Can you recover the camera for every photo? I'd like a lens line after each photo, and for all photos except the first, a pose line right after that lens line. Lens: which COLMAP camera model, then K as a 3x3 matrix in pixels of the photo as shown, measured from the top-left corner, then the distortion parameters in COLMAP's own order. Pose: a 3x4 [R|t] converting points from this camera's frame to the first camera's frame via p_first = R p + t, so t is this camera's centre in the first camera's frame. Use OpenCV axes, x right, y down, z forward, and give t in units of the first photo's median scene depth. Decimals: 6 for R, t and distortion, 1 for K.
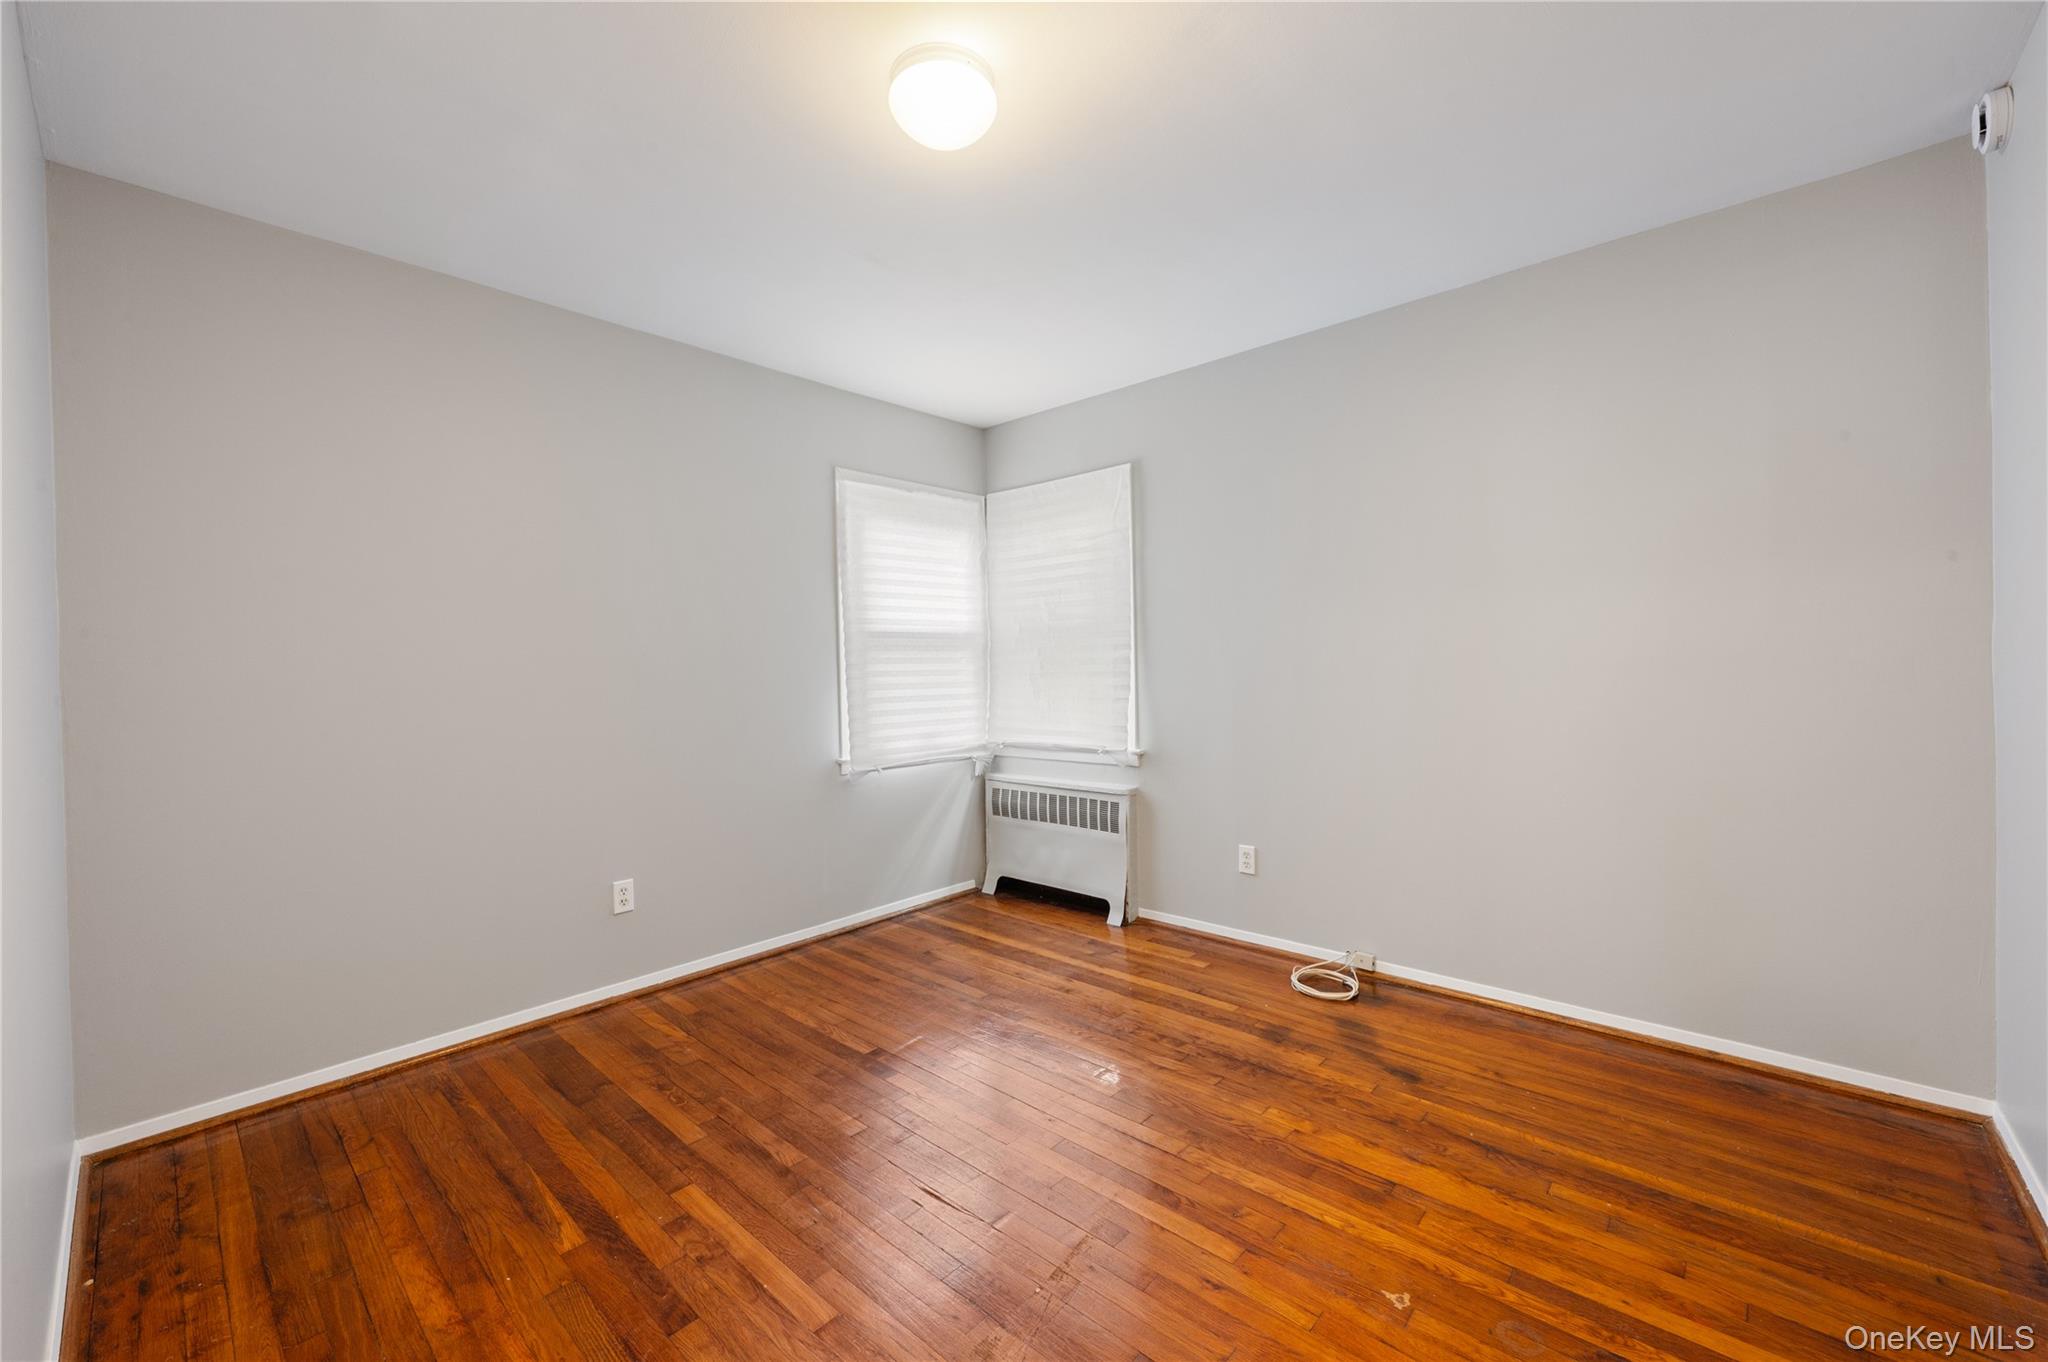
lens RADIAL K [[809.3, 0, 1029.8], [0, 809.3, 671.2], [0, 0, 1]] dist [-0.002126, 0.000330]
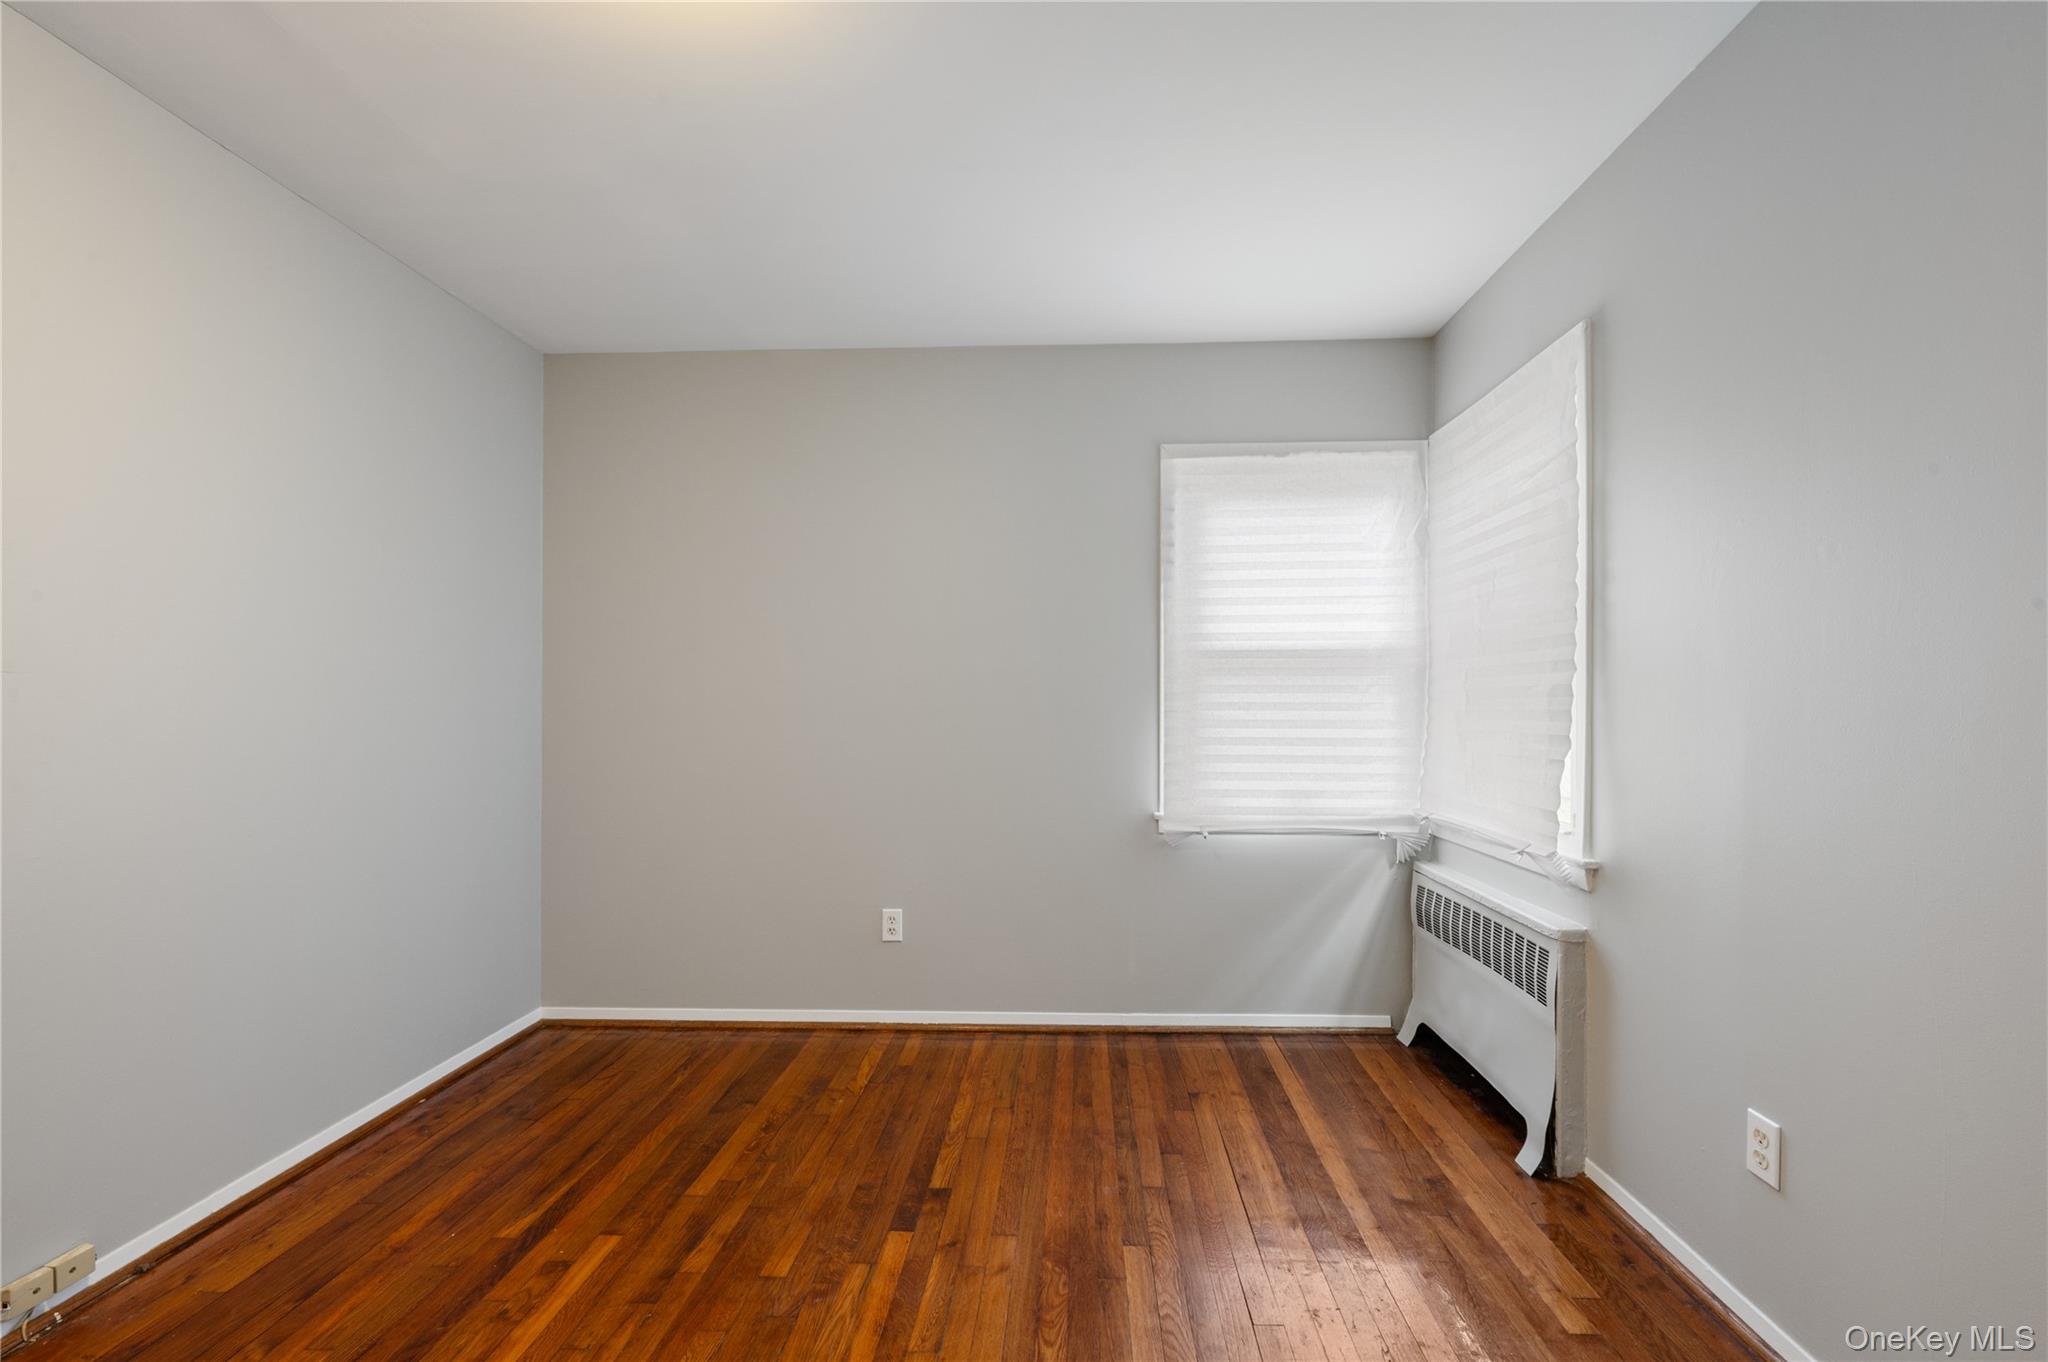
lens RADIAL K [[865.8, 0, 1030.0], [0, 865.8, 702.2], [0, 0, 1]] dist [-0.003806, 0.000205]
pose [[0.640720, 0.015858, -0.767611, 0.335651], [-0.014774, 0.999856, 0.008324, -0.004680], [0.767632, 0.006007, 0.640862, 0.362575]]
